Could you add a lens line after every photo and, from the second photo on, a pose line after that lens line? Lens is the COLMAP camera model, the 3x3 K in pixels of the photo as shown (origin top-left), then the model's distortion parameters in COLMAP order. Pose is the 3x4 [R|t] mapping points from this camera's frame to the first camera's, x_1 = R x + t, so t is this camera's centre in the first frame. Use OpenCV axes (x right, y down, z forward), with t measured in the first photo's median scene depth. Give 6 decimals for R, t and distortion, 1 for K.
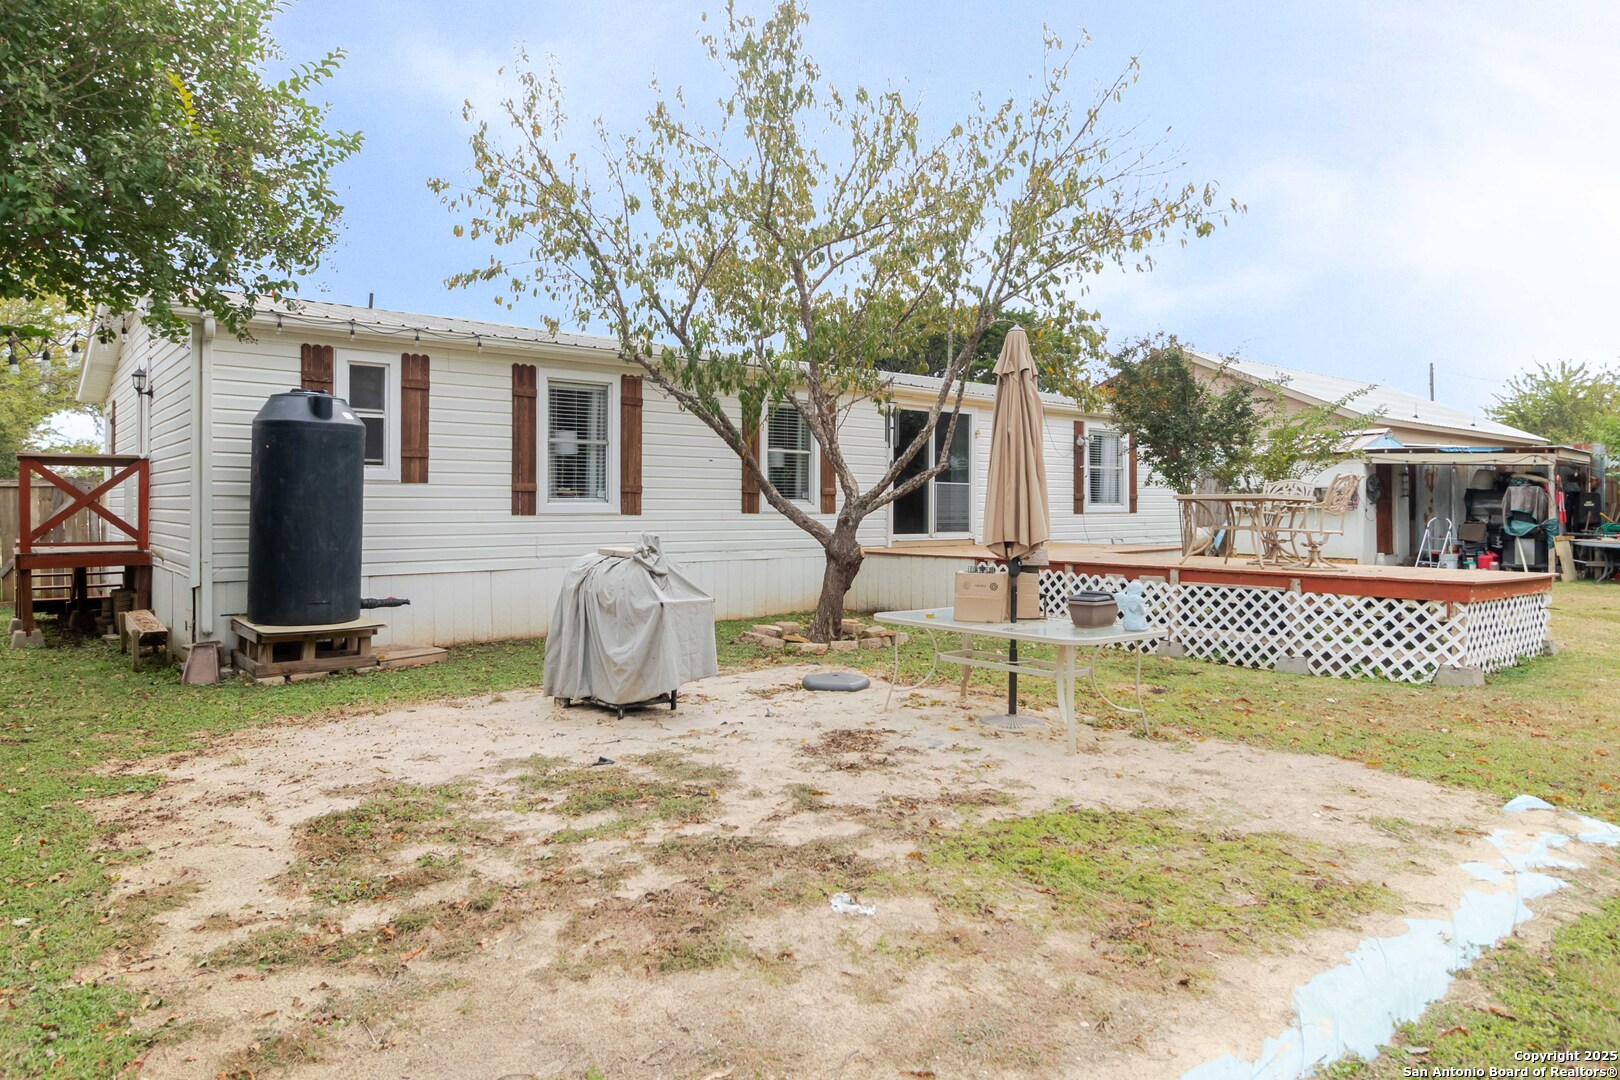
lens RADIAL K [[934.1, 0, 807.9], [0, 934.1, 513.7], [0, 0, 1]] dist [0.001237, 0.000256]
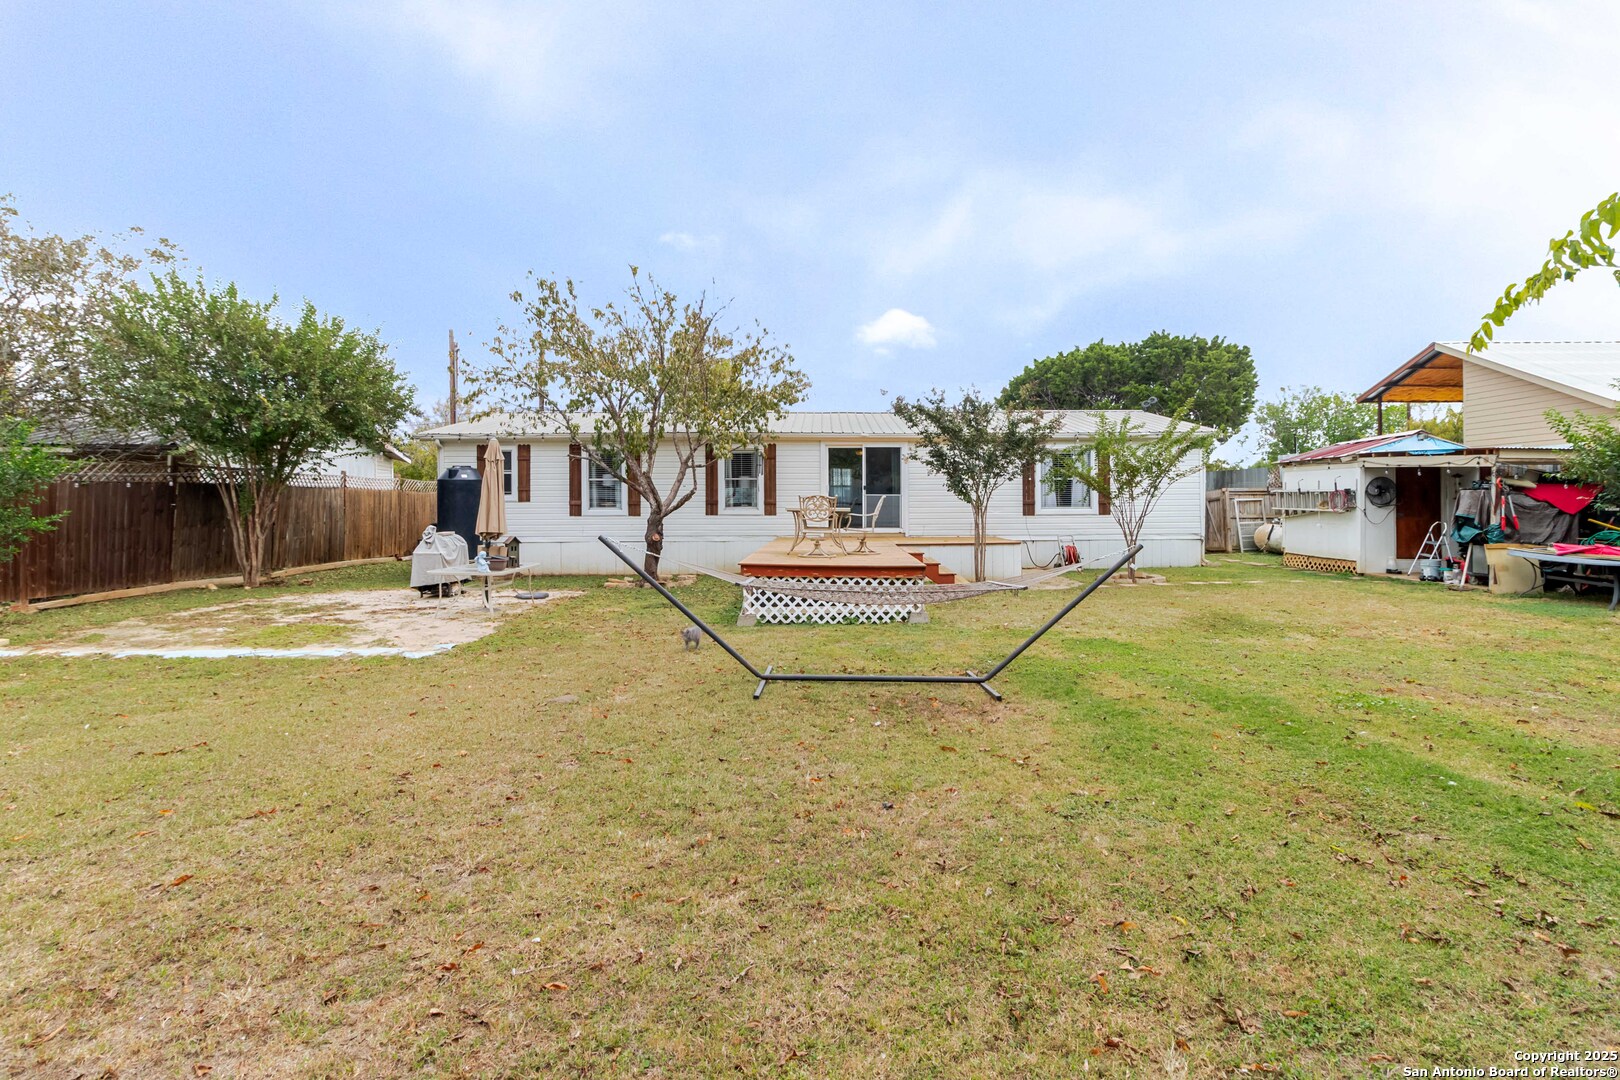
lens RADIAL K [[757.8, 0, 882.6], [0, 757.8, 491.1], [0, 0, 1]] dist [0.001066, 0.000585]
pose [[0.797770, -0.011142, -0.602860, 1.248210], [-0.000345, 0.999821, -0.018934, -0.022675], [0.602962, 0.015313, 0.797623, 0.065995]]
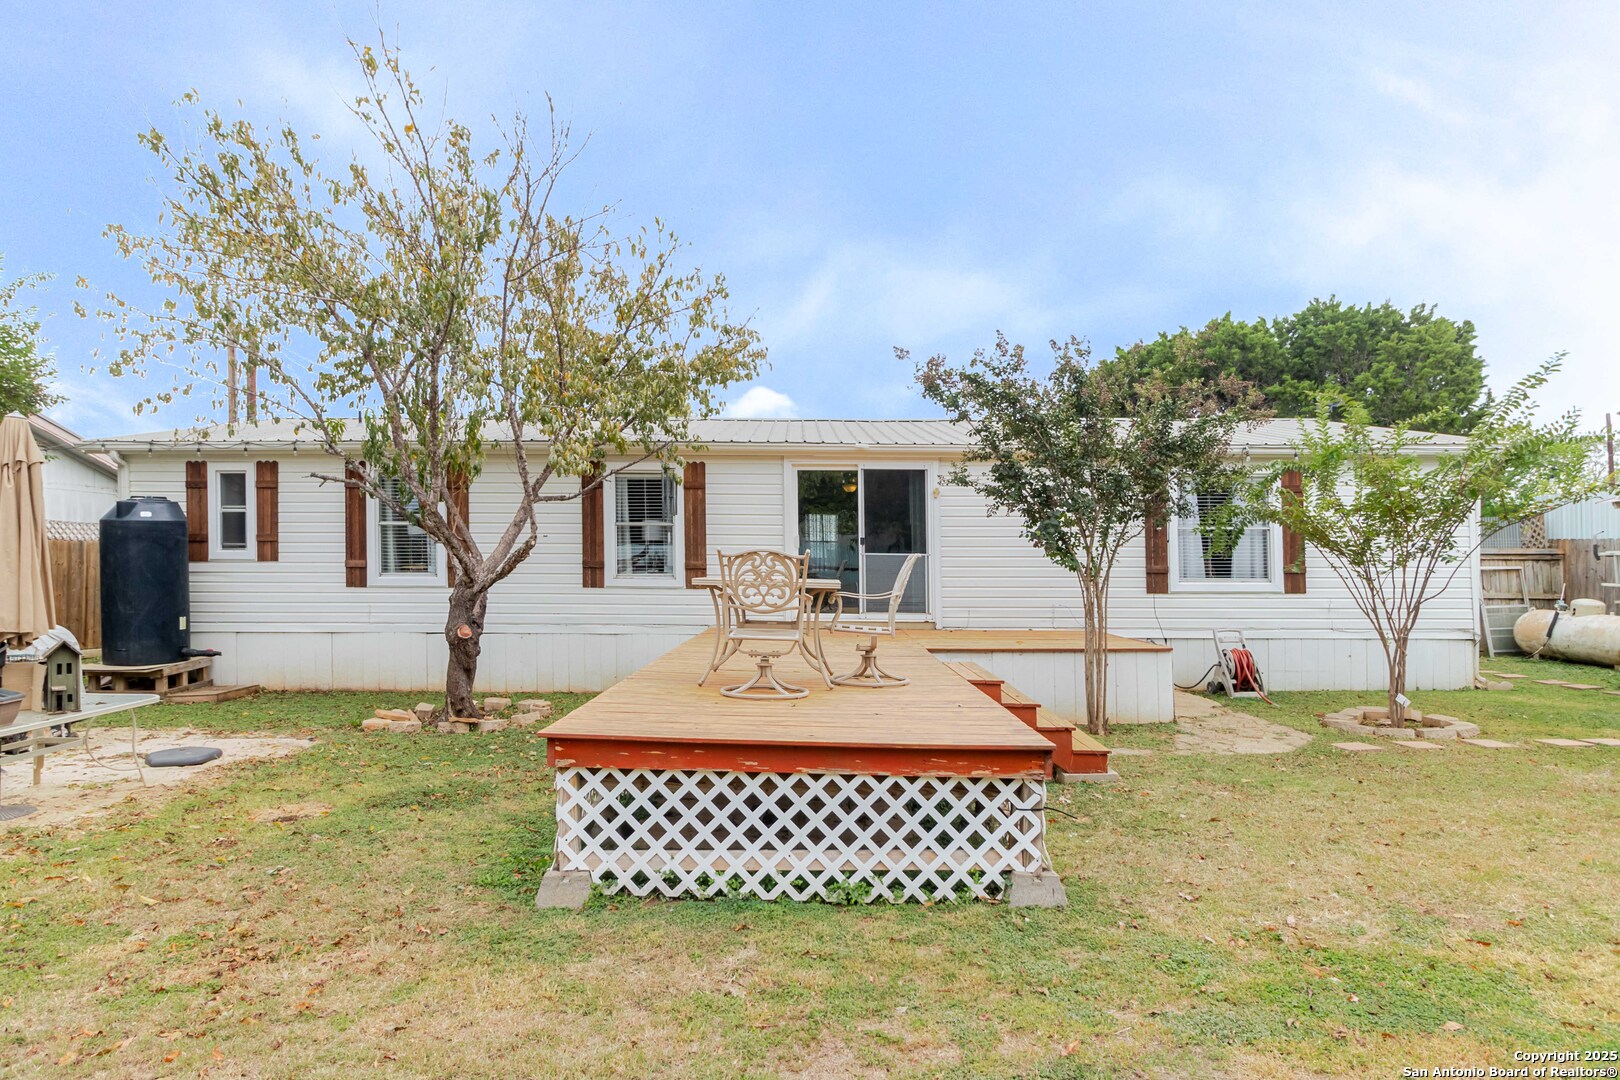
lens RADIAL K [[857.9, 0, 816.1], [0, 857.9, 575.1], [0, 0, 1]] dist [0.011921, -0.000098]
pose [[0.764231, 0.011051, -0.644848, 0.846297], [-0.008811, 0.999939, 0.006694, -0.026328], [0.644882, 0.000566, 0.764282, 0.534915]]
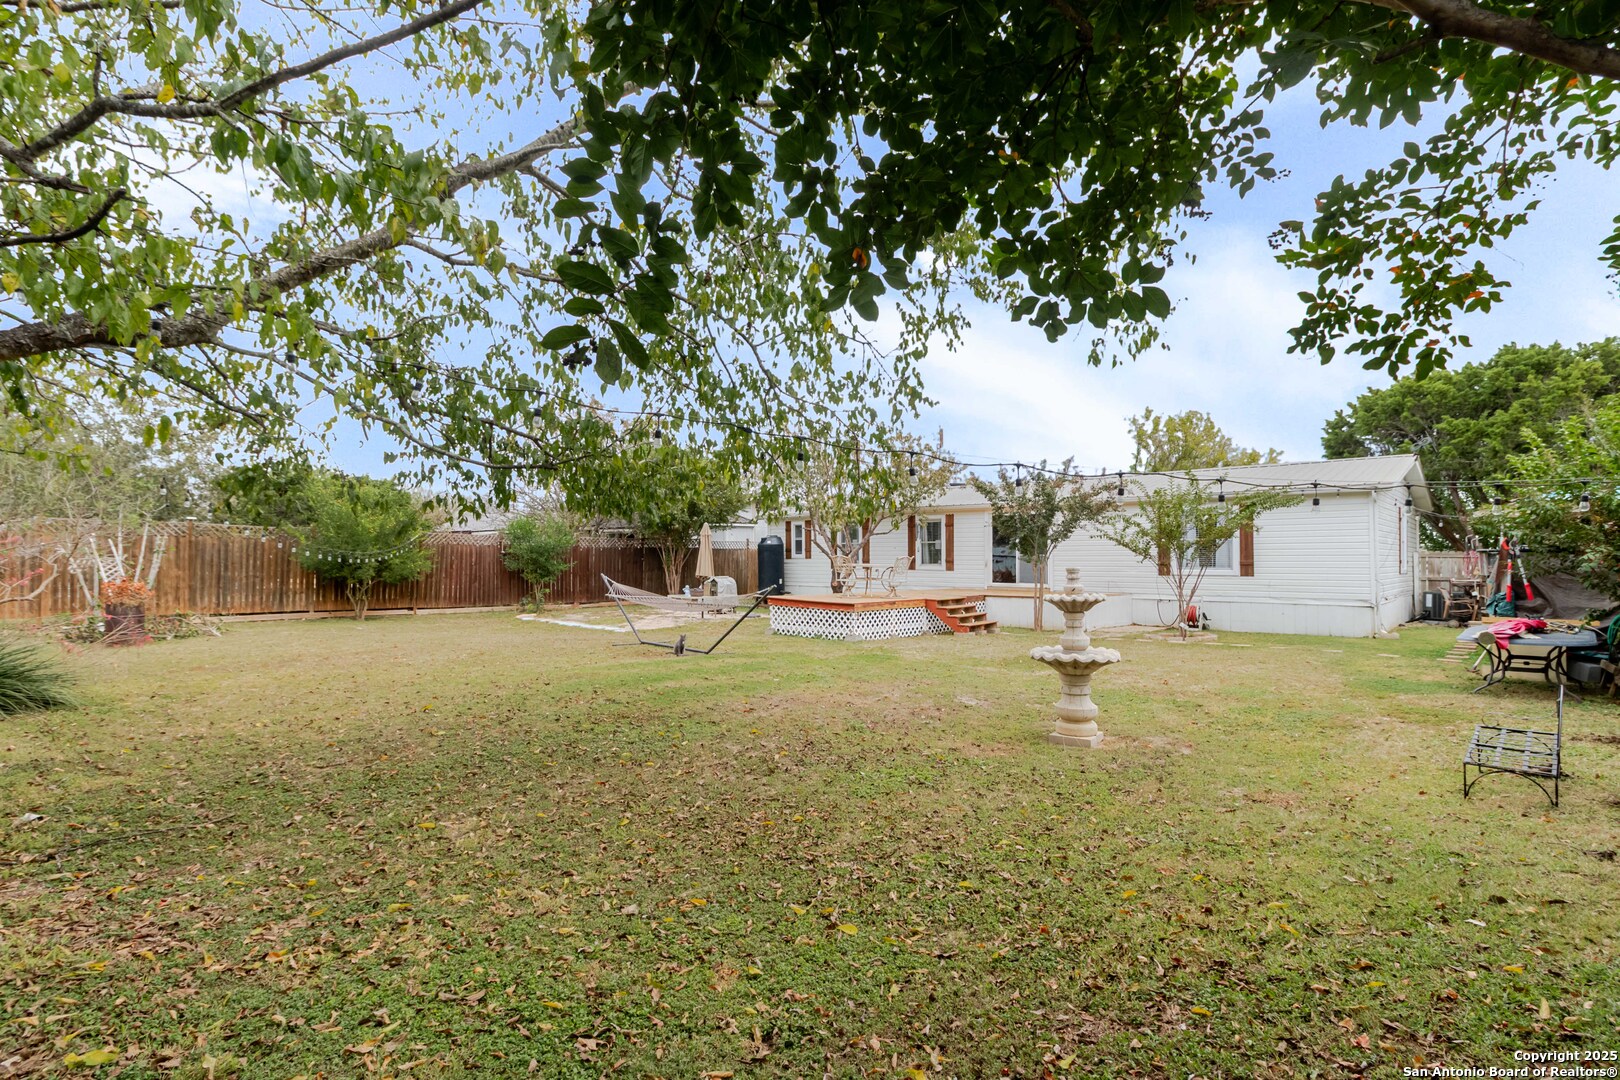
lens RADIAL K [[757.8, 0, 812.9], [0, 757.8, 540.4], [0, 0, 1]] dist [0.001066, 0.000585]
pose [[0.145935, -0.023350, -0.989019, 2.095333], [-0.011329, 0.999616, -0.025272, -0.027237], [0.989229, 0.014893, 0.145615, 0.572763]]
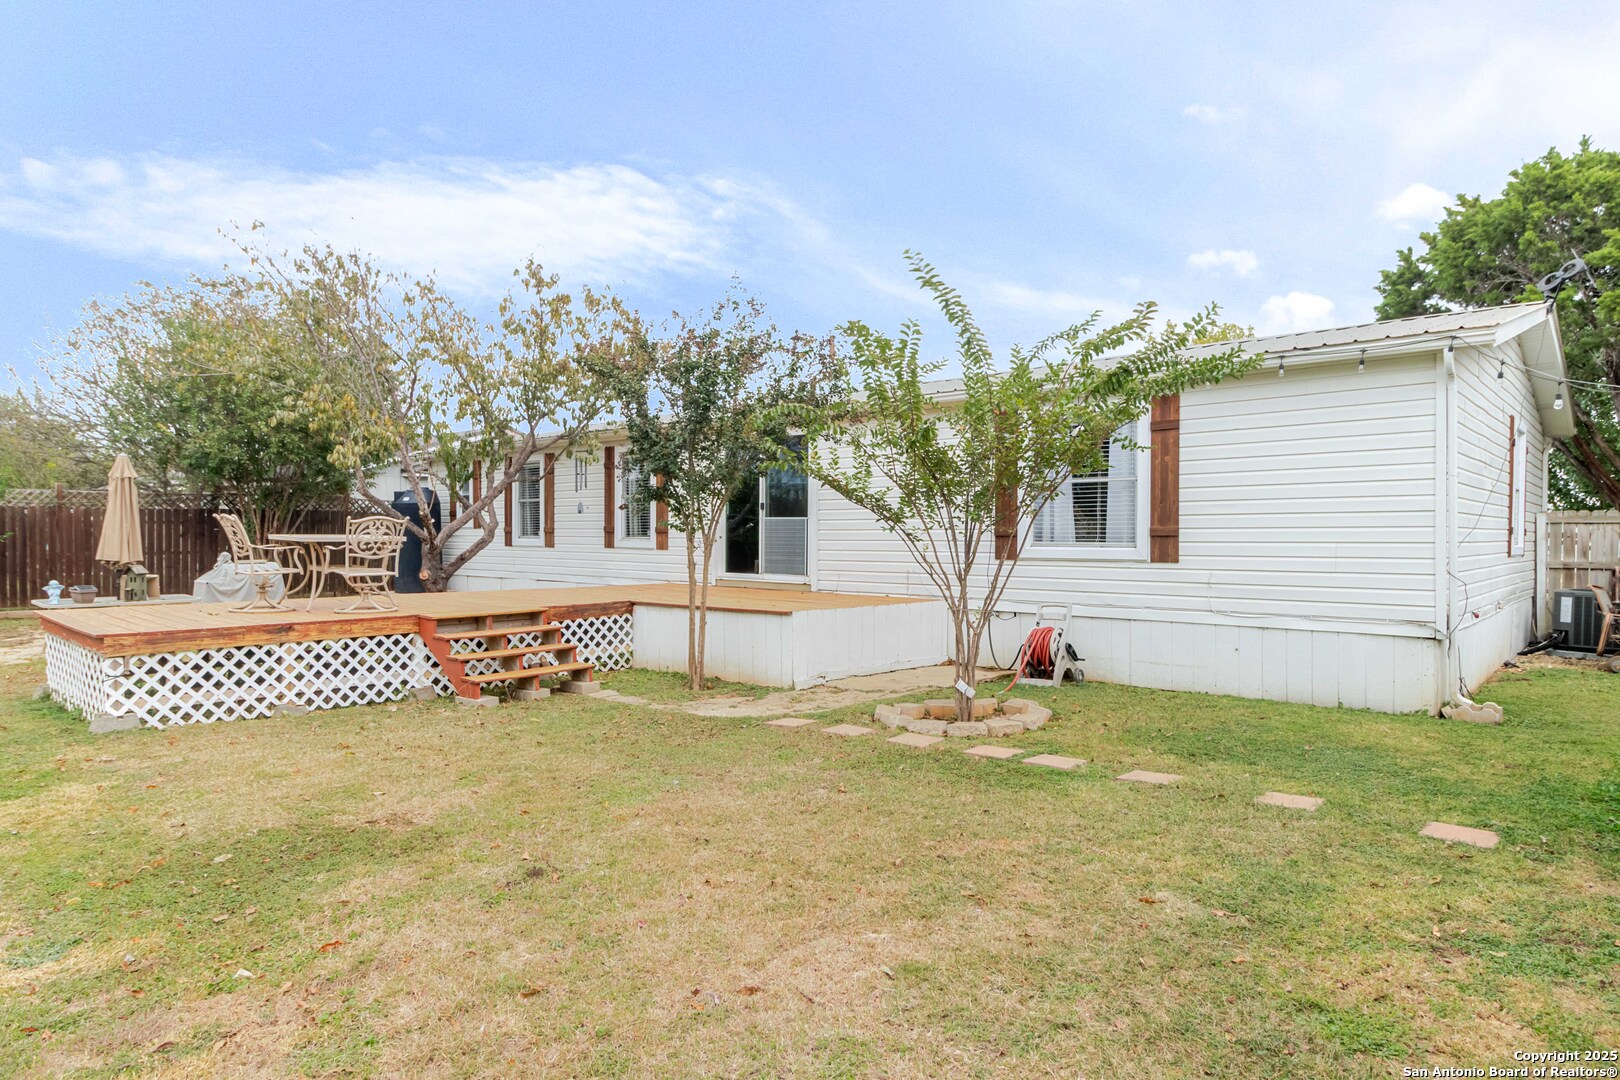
lens RADIAL K [[934.1, 0, 812.4], [0, 934.1, 542.0], [0, 0, 1]] dist [0.001237, 0.000256]
pose [[0.159115, 0.008119, -0.987227, 1.433380], [-0.011058, 0.999918, 0.006441, -0.023141], [0.987198, 0.009892, 0.159192, 1.269408]]
